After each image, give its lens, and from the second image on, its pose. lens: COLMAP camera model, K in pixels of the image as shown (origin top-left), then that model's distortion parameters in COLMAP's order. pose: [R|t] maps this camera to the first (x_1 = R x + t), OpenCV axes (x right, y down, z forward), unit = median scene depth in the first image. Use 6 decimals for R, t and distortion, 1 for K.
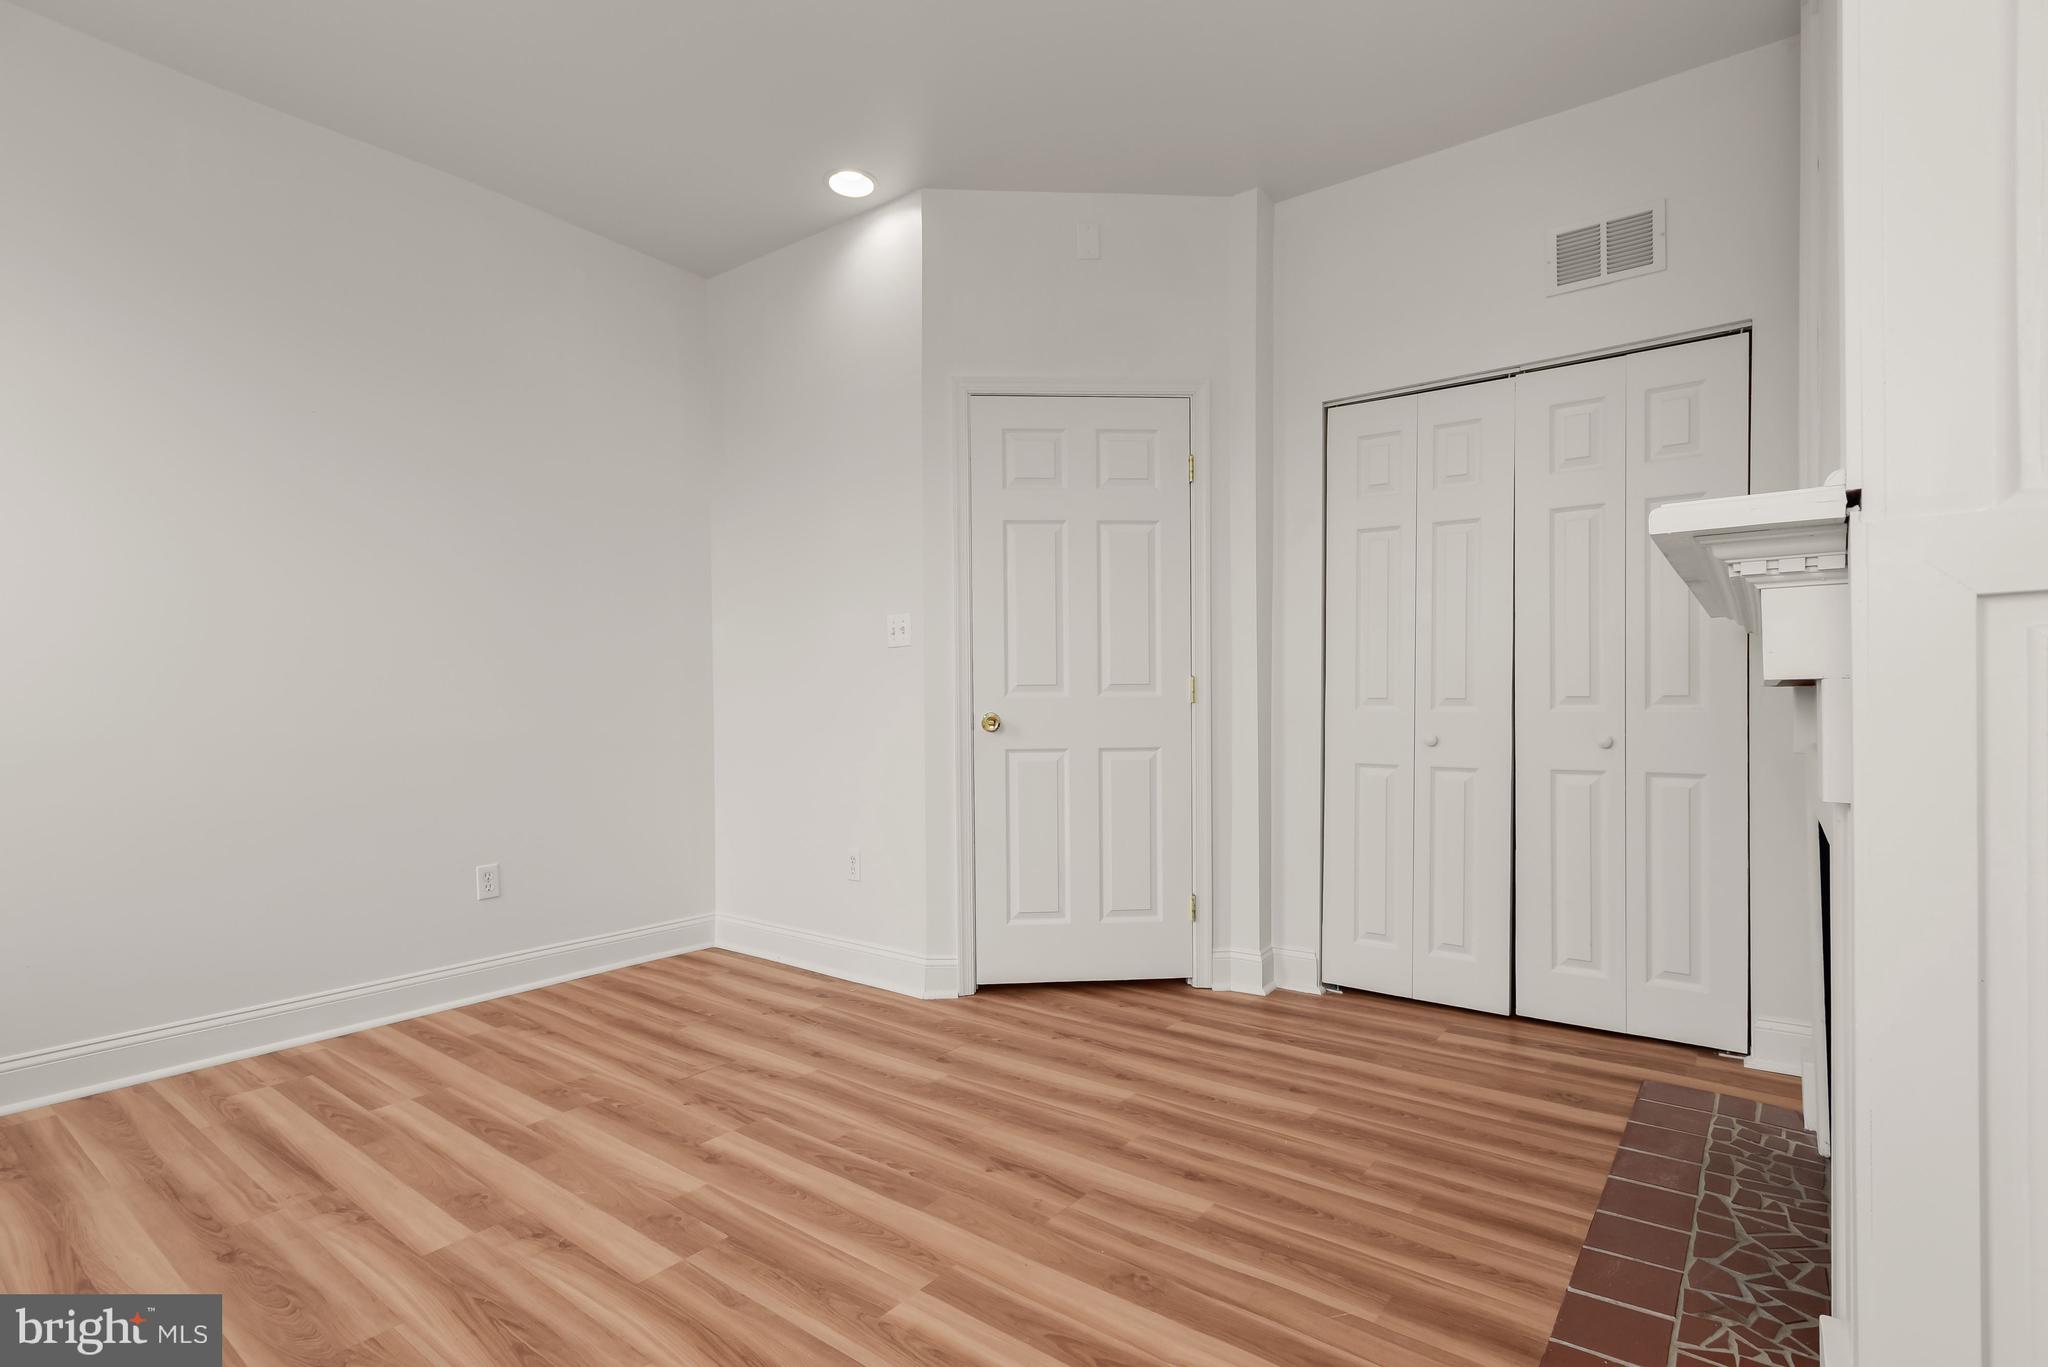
lens RADIAL K [[990.7, 0, 1047.4], [0, 990.7, 711.3], [0, 0, 1]] dist [0.003969, 0.000724]
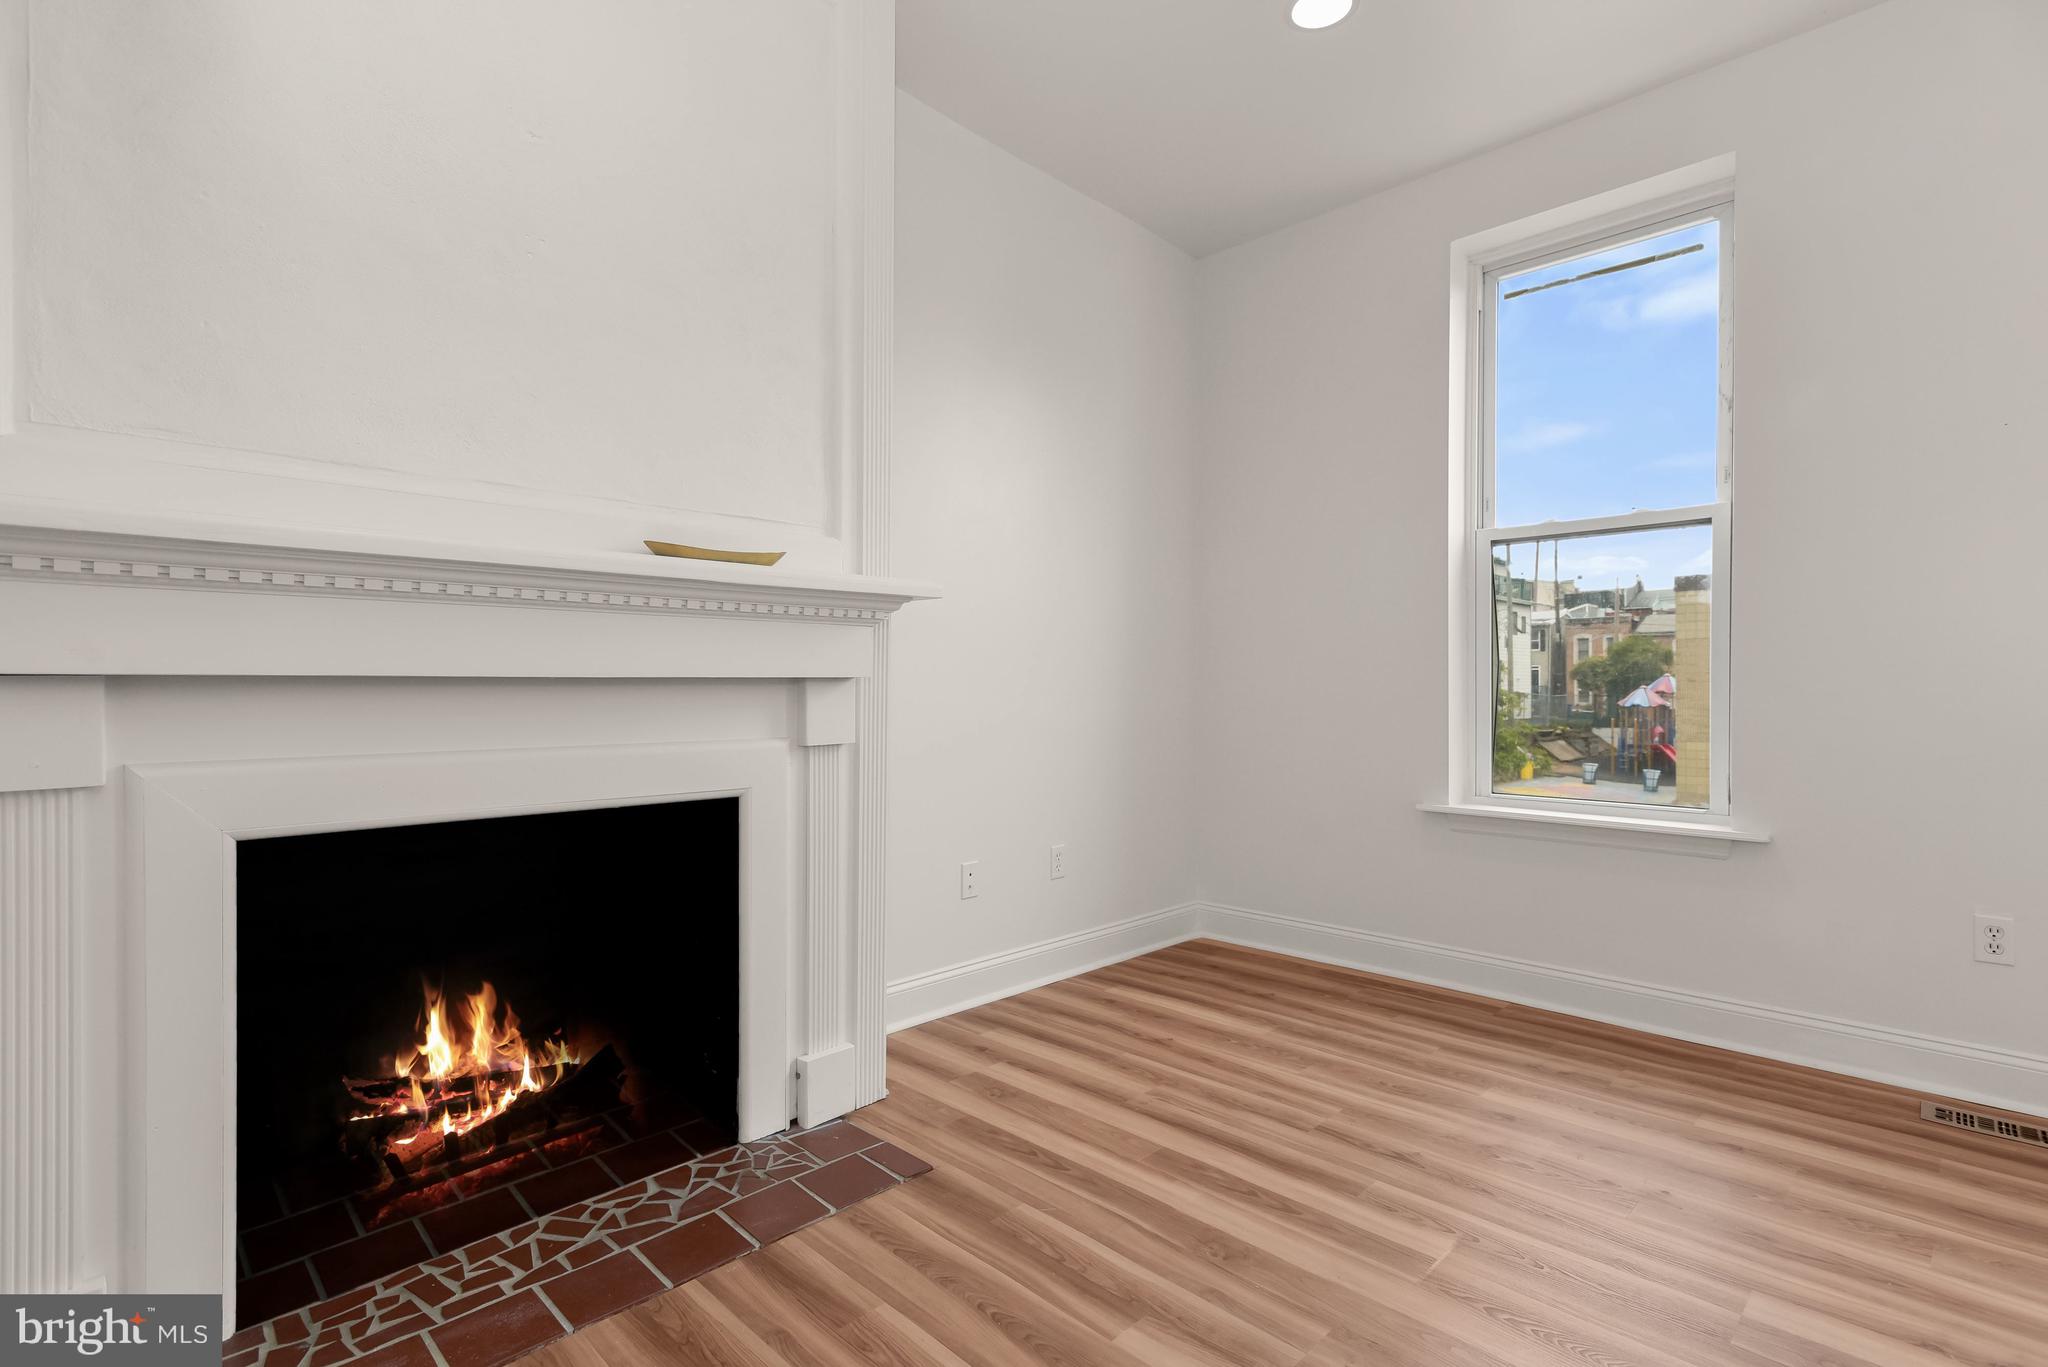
lens RADIAL K [[985.6, 0, 1015.9], [0, 985.6, 691.0], [0, 0, 1]] dist [0.010657, -0.000450]
pose [[-0.989030, 0.008606, 0.147461, 0.111832], [0.010515, 0.999871, 0.012169, -0.017286], [-0.147337, 0.013586, -0.988993, 1.575890]]
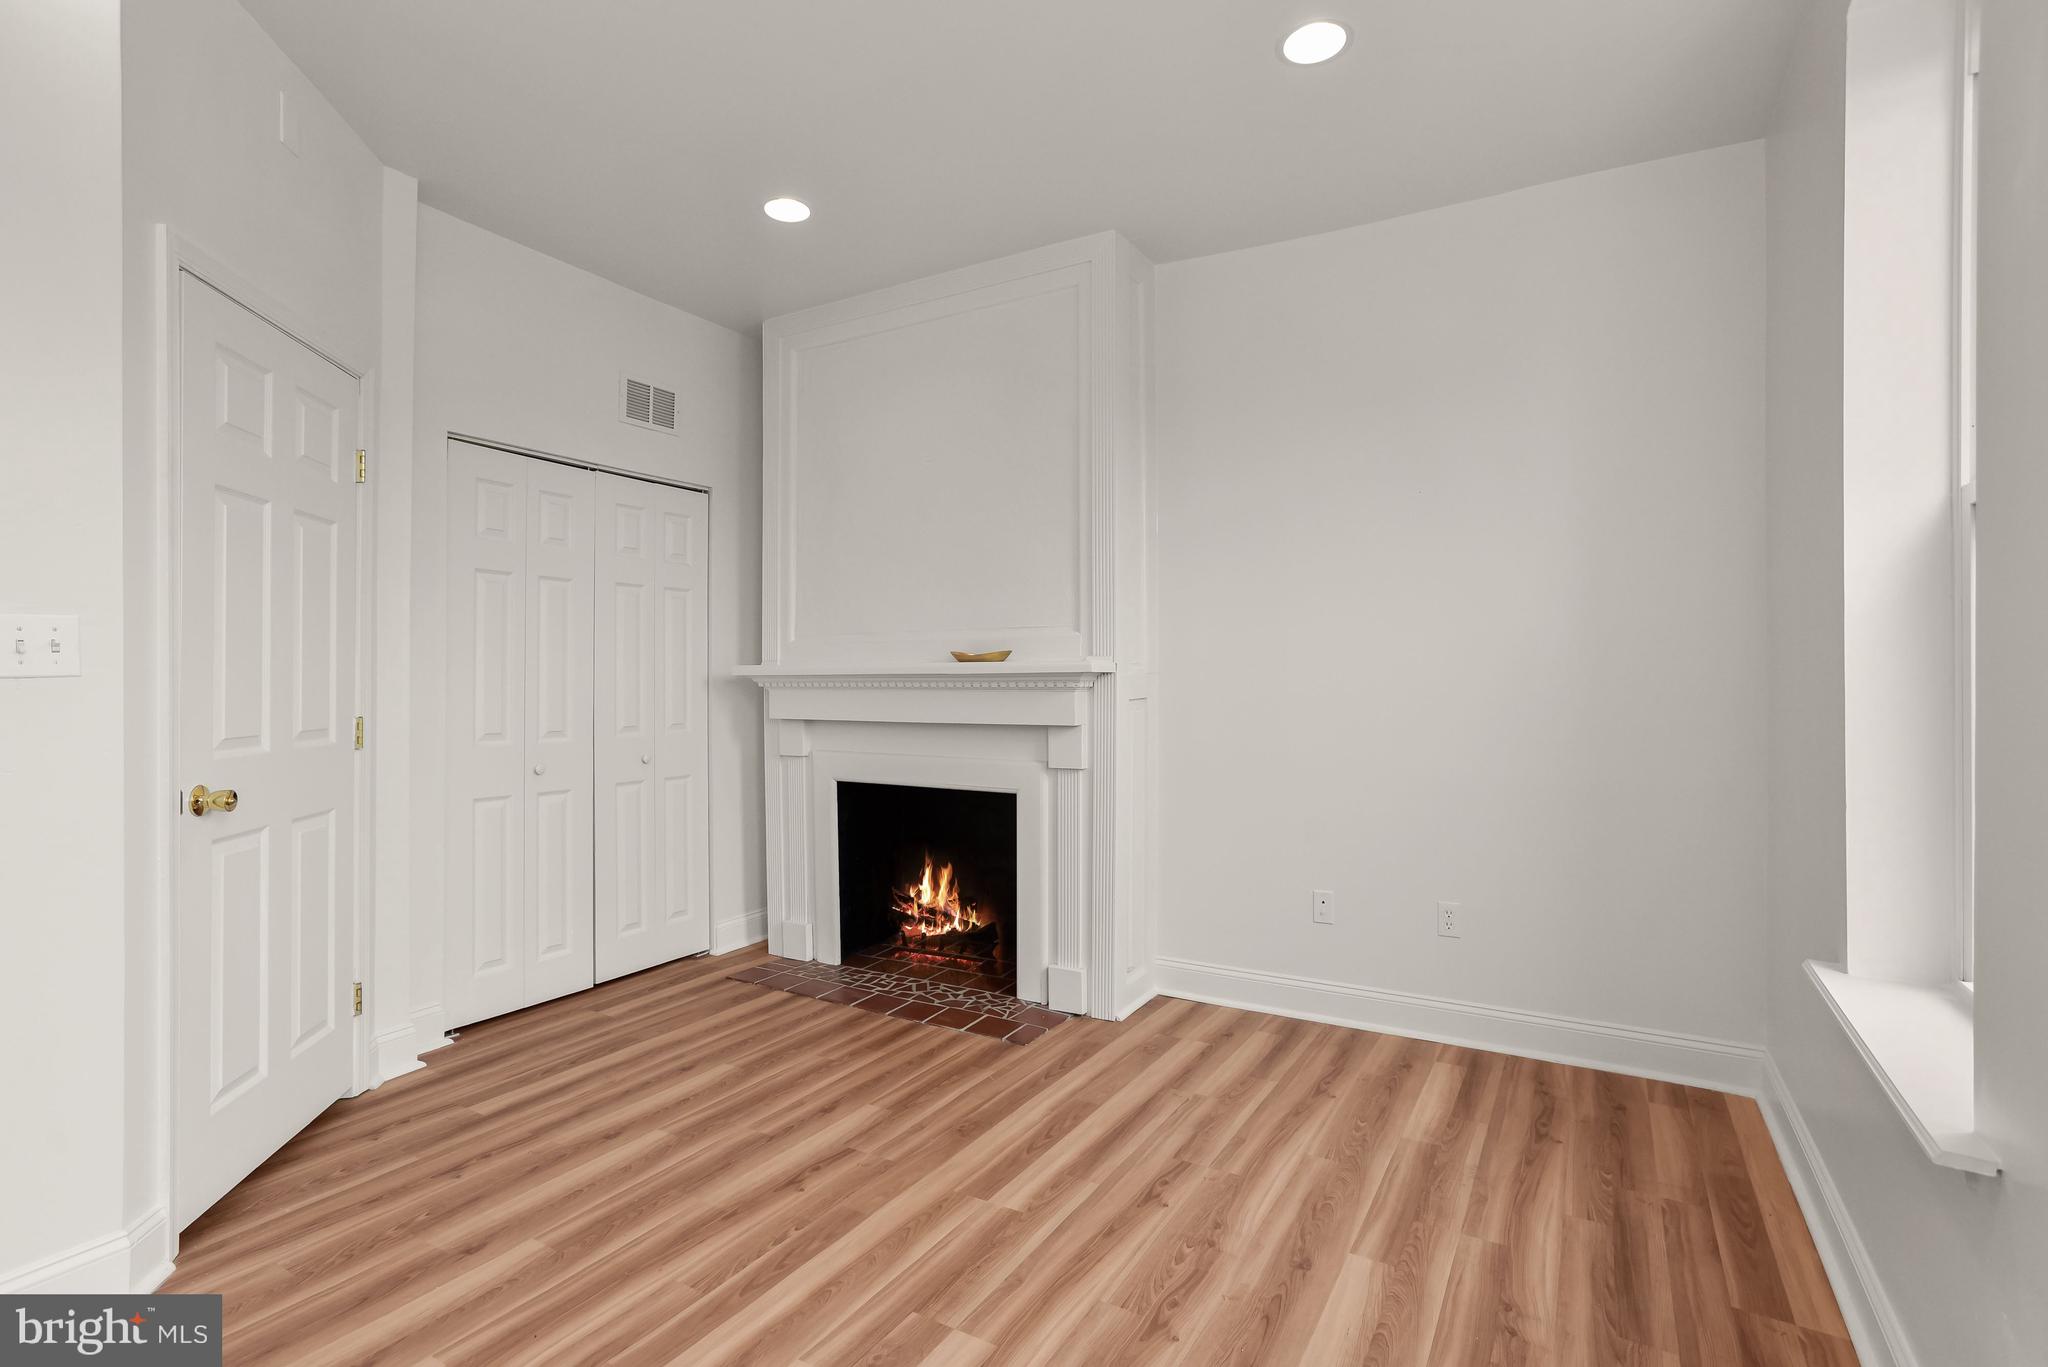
lens RADIAL K [[976.2, 0, 1009.4], [0, 976.2, 687.6], [0, 0, 1]] dist [0.004865, 0.000217]
pose [[-0.101514, -0.000681, 0.994834, -1.098626], [0.011221, 0.999935, 0.001829, -0.085078], [-0.994771, 0.011348, -0.101499, 0.833986]]
